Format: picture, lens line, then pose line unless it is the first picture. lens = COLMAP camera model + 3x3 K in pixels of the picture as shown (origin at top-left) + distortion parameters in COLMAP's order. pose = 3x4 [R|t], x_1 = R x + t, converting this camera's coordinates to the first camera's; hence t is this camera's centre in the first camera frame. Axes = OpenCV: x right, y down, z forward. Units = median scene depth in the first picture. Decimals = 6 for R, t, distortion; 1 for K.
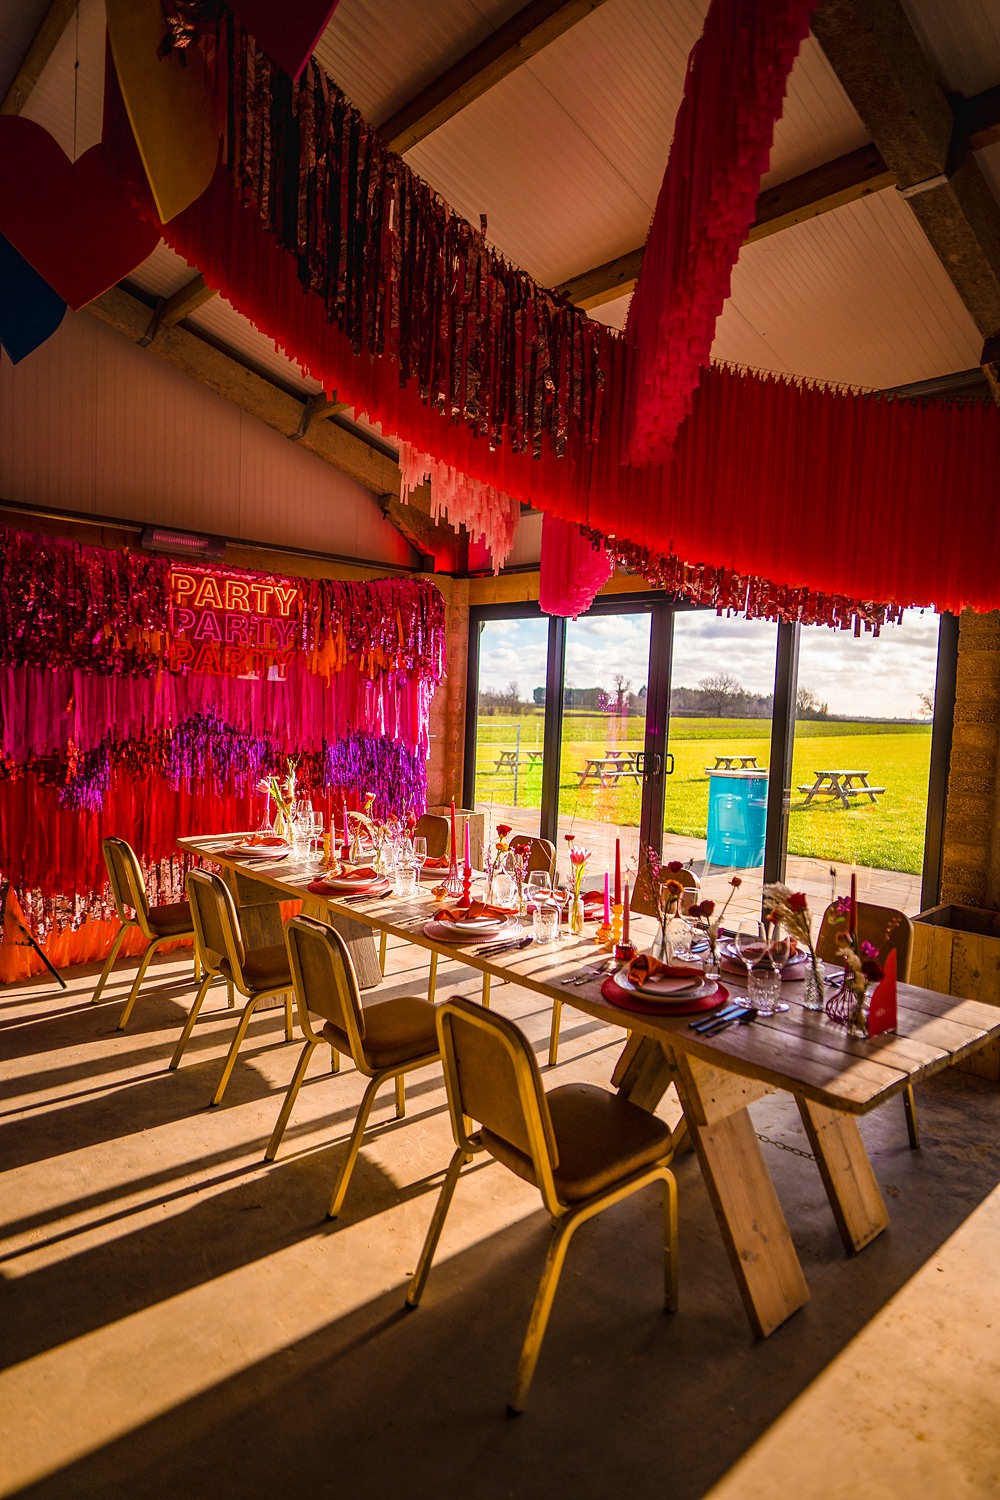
lens RADIAL K [[860.6, 0, 507.8], [0, 860.6, 753.4], [0, 0, 1]] dist [-0.001941, -0.010838]
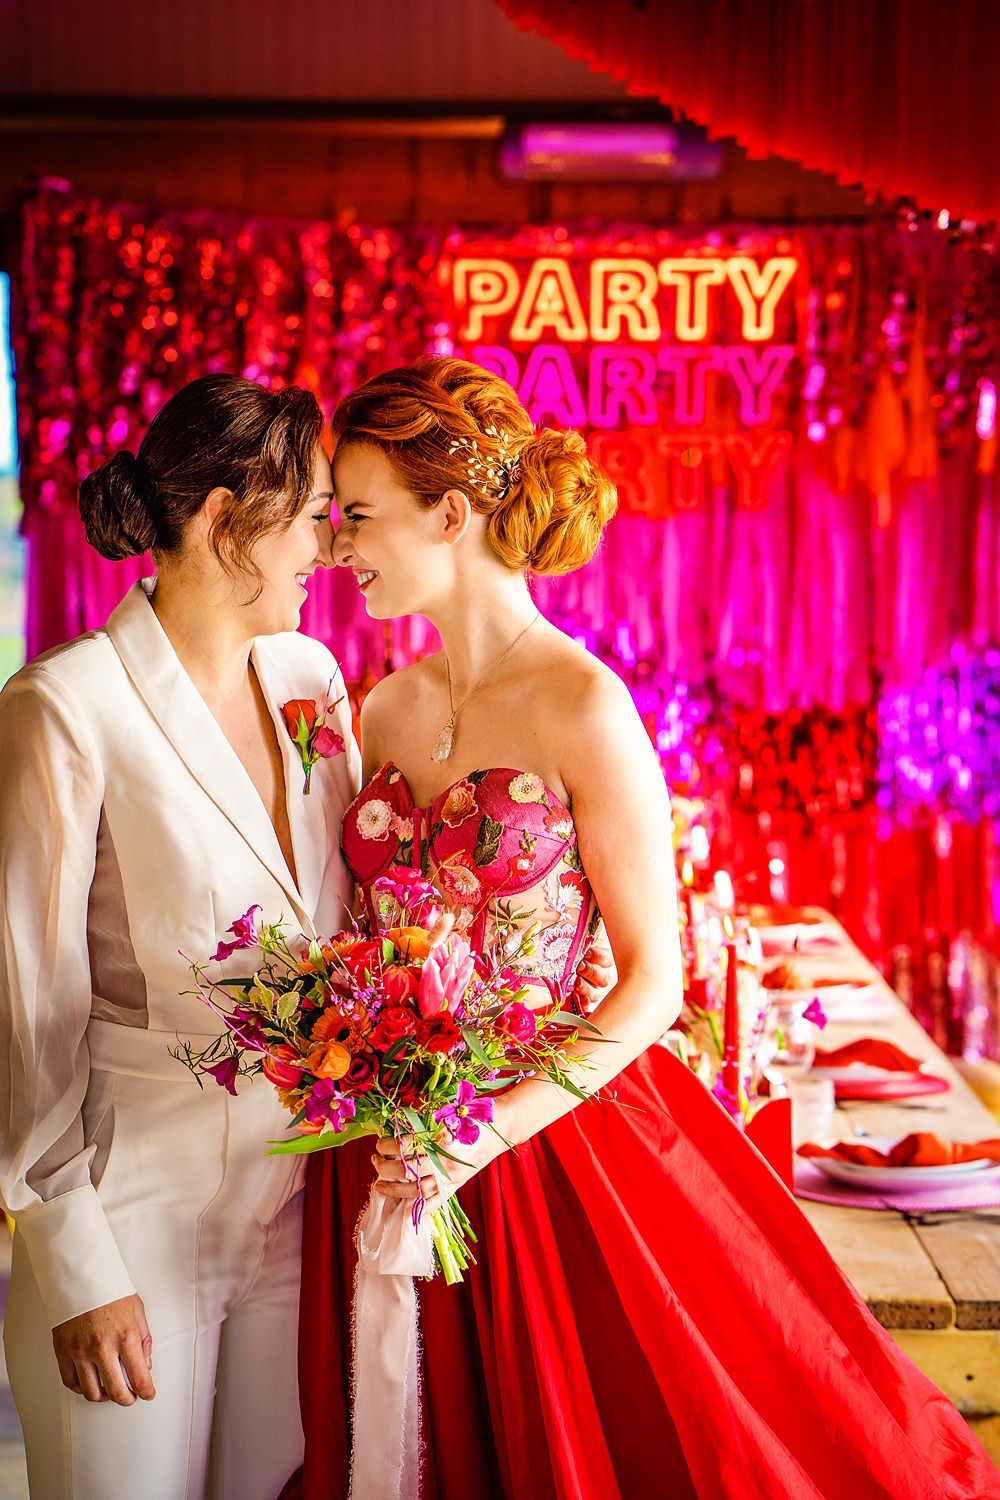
lens RADIAL K [[3457.1, 0, 479.5], [0, 3457.1, 786.7], [0, 0, 1]] dist [0.608917, 0.000000]
pose [[0.750191, 0.010798, -0.661133, 0.691497], [-0.004768, 0.999929, 0.010921, 0.017886], [0.661204, -0.005041, 0.750189, -0.221965]]
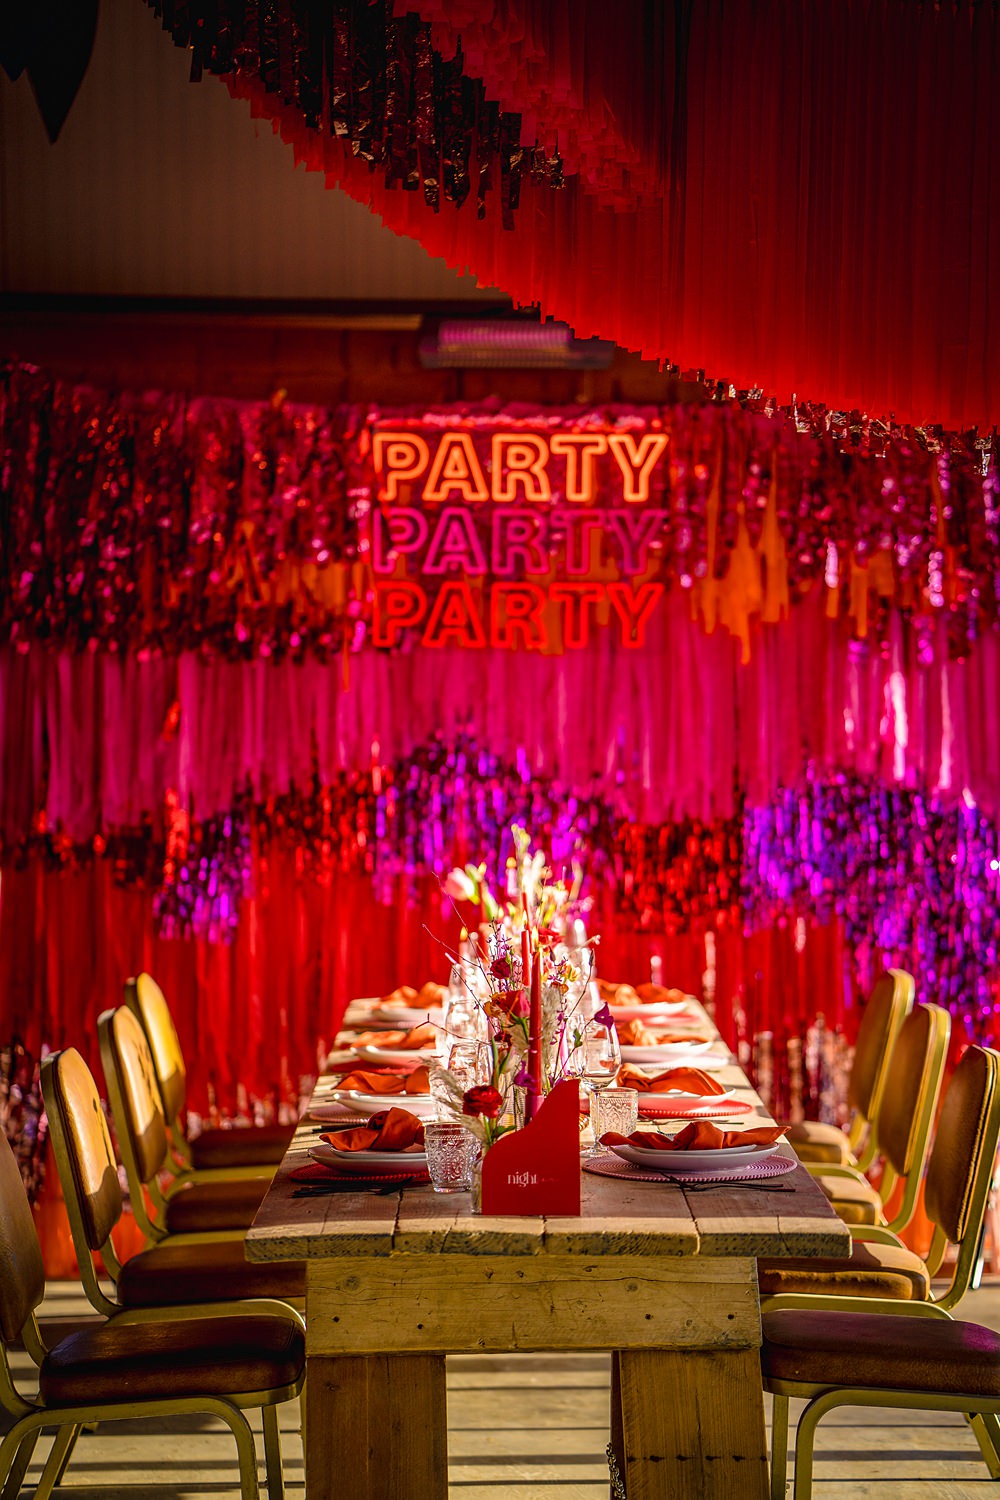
lens RADIAL K [[3457.1, 0, 486.8], [0, 3457.1, 753.9], [0, 0, 1]] dist [0.608917, 0.000000]
pose [[0.752907, -0.028322, -0.657518, 0.867405], [-0.005768, 0.998751, -0.049625, 0.054423], [0.658102, 0.041156, 0.751803, -0.358545]]
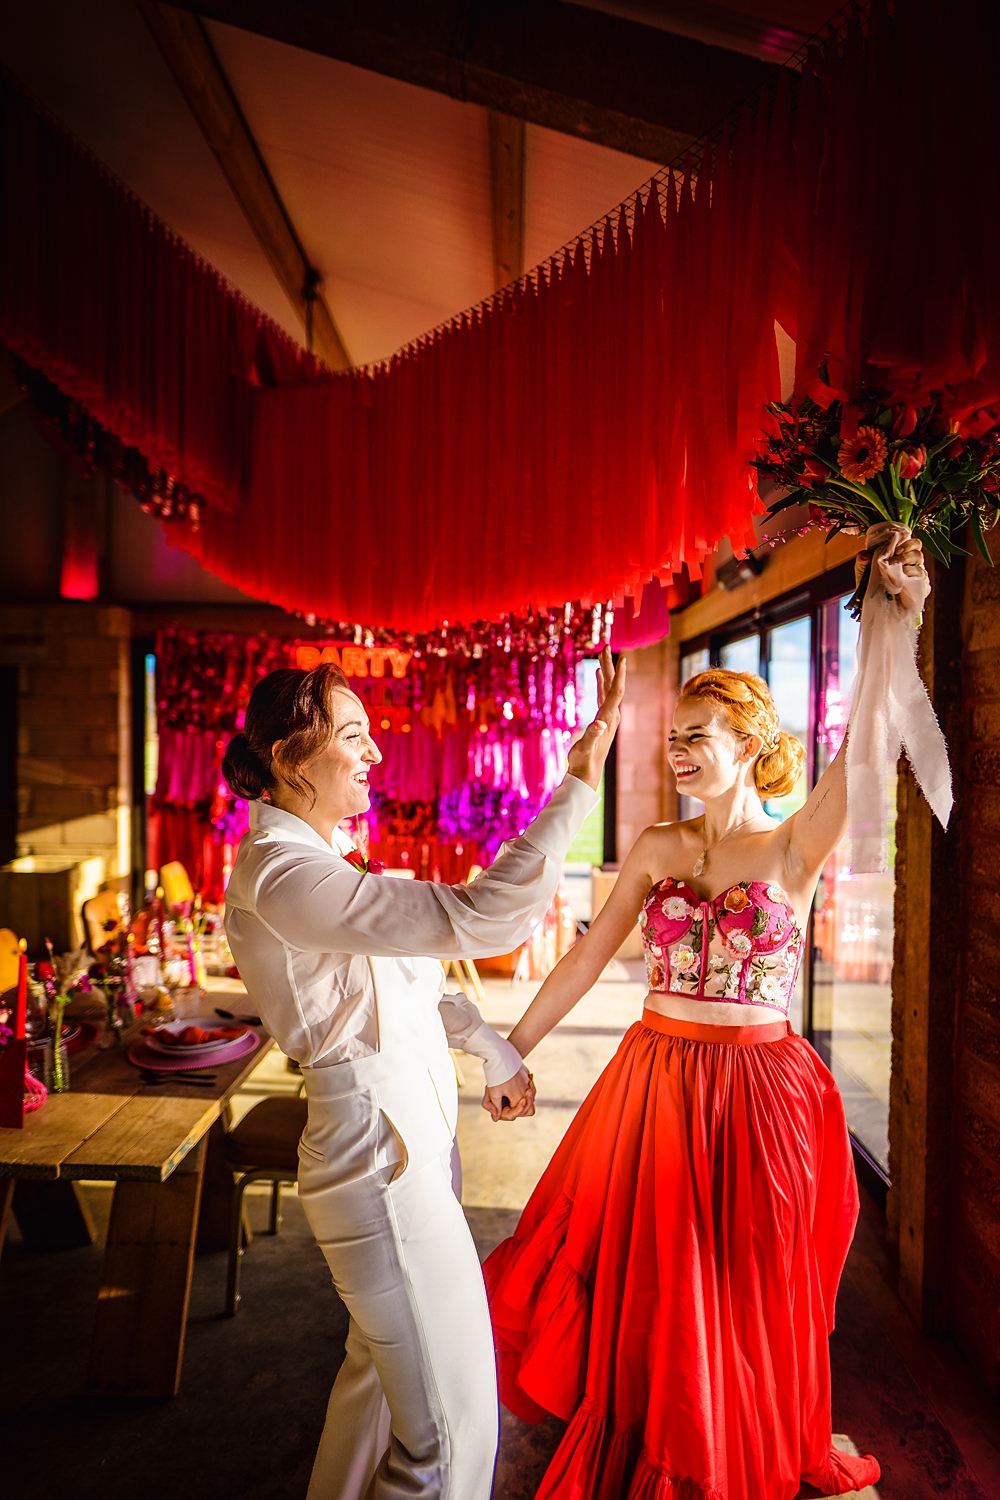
lens RADIAL K [[860.6, 0, 505.1], [0, 860.6, 750.7], [0, 0, 1]] dist [-0.001941, -0.010838]
pose [[0.735920, -0.016763, -0.676861, 0.616809], [-0.022580, 0.998530, -0.049279, -0.014983], [0.676692, 0.051549, 0.734459, 0.313980]]
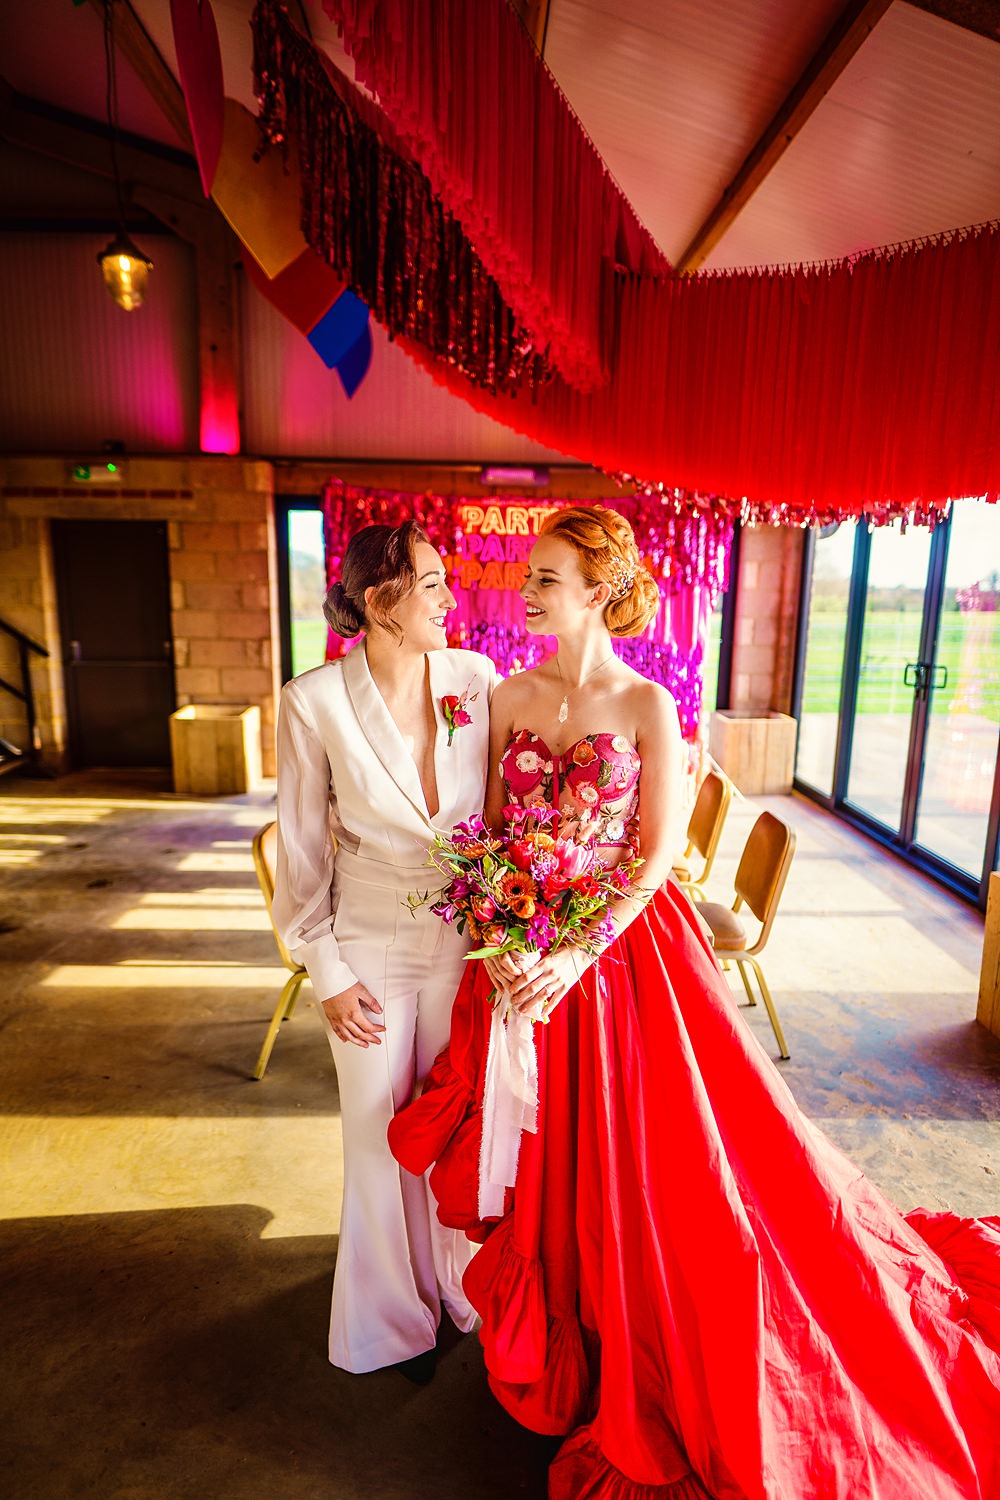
lens RADIAL K [[860.6, 0, 504.8], [0, 860.6, 751.4], [0, 0, 1]] dist [-0.001941, -0.010838]
pose [[0.764351, 0.097932, -0.637320, 0.481948], [-0.024567, 0.992104, 0.122985, -0.011823], [0.644332, -0.078347, 0.760722, 0.051781]]
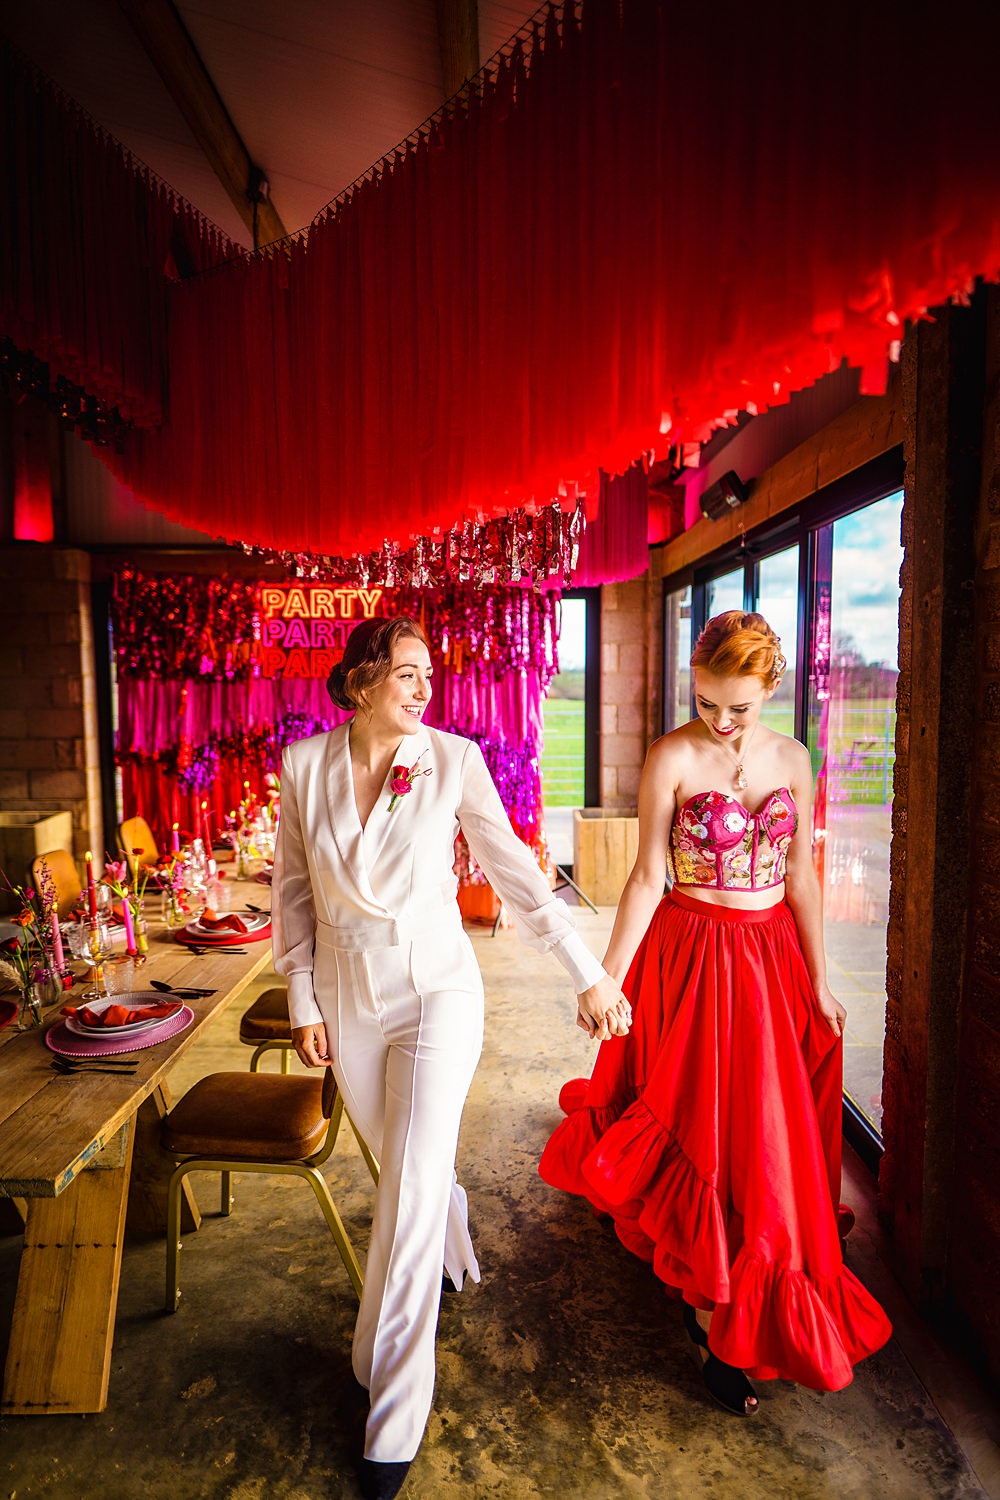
lens RADIAL K [[860.6, 0, 499.5], [0, 860.6, 750.1], [0, 0, 1]] dist [-0.001941, -0.010838]
pose [[0.742064, 0.014362, -0.670175, 0.598100], [-0.005374, 0.999866, 0.015476, -0.016439], [0.670308, -0.007882, 0.742042, 0.352533]]
